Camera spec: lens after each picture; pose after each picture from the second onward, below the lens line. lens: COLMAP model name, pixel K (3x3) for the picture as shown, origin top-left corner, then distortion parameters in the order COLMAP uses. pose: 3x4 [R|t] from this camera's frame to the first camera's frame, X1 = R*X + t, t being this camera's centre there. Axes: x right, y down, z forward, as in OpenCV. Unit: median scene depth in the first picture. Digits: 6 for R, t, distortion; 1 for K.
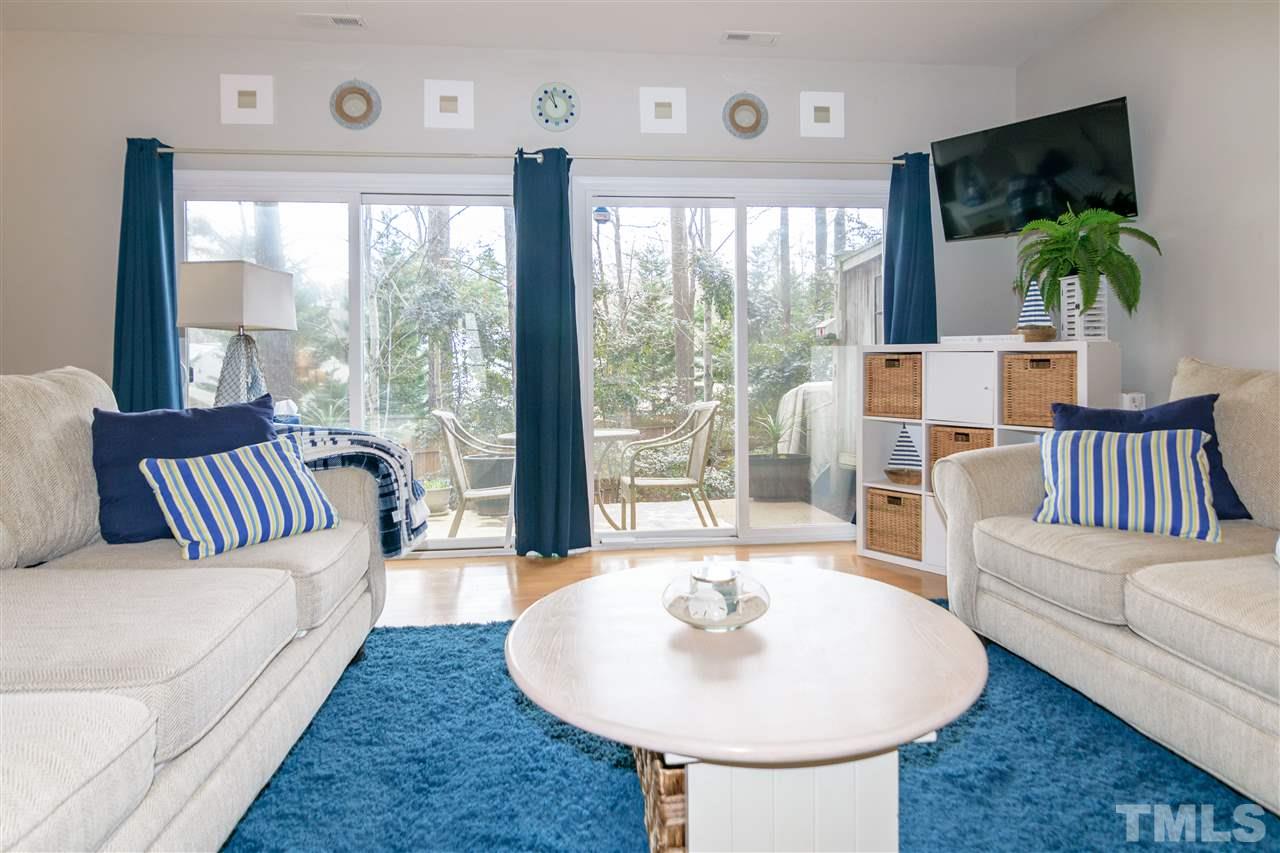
lens RADIAL K [[701.3, 0, 721.9], [0, 701.3, 354.3], [0, 0, 1]] dist [-0.000868, 0.000147]
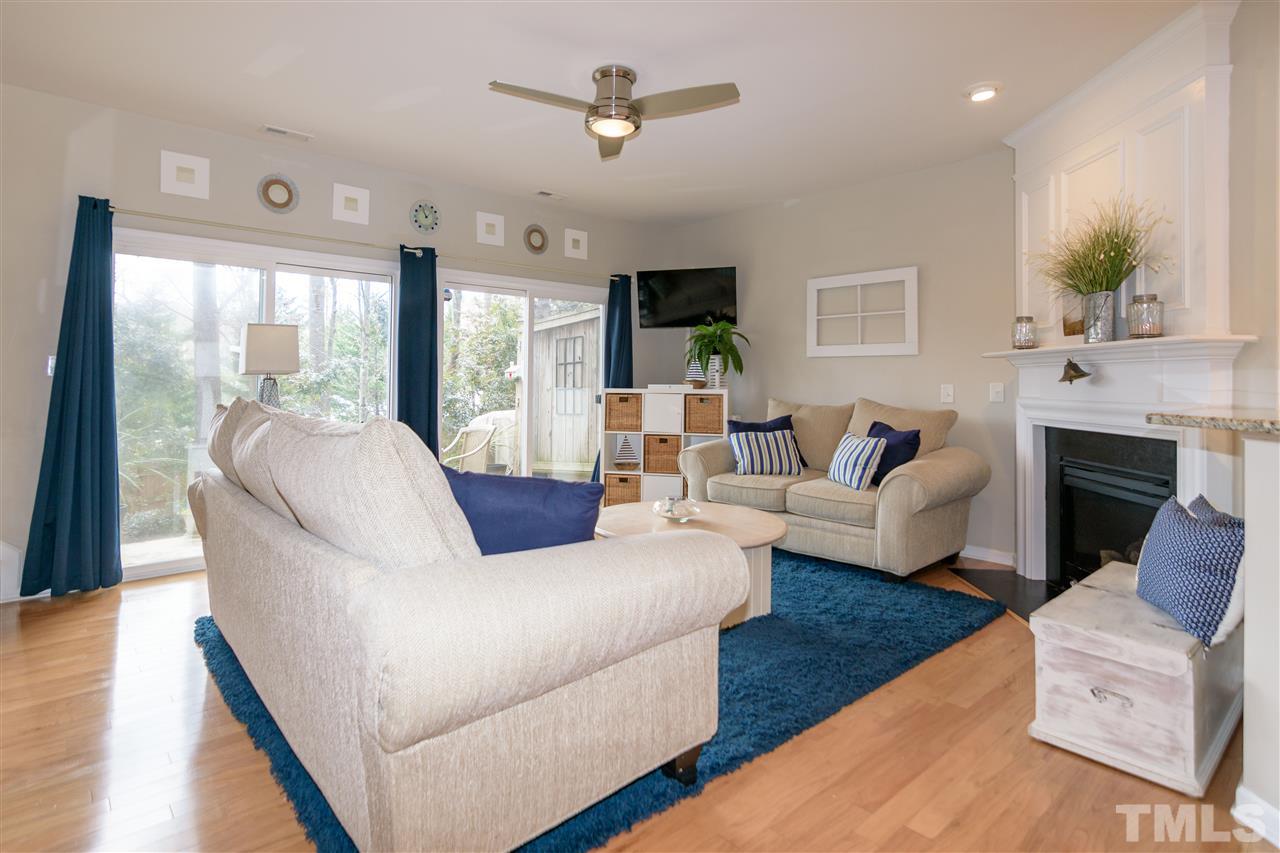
lens RADIAL K [[659.8, 0, 599.4], [0, 659.8, 370.7], [0, 0, 1]] dist [0.001515, 0.000779]
pose [[0.835297, 0.027957, 0.549088, -0.702512], [-0.015148, 0.999497, -0.027845, -0.012063], [-0.549590, 0.014941, 0.835301, -0.316985]]
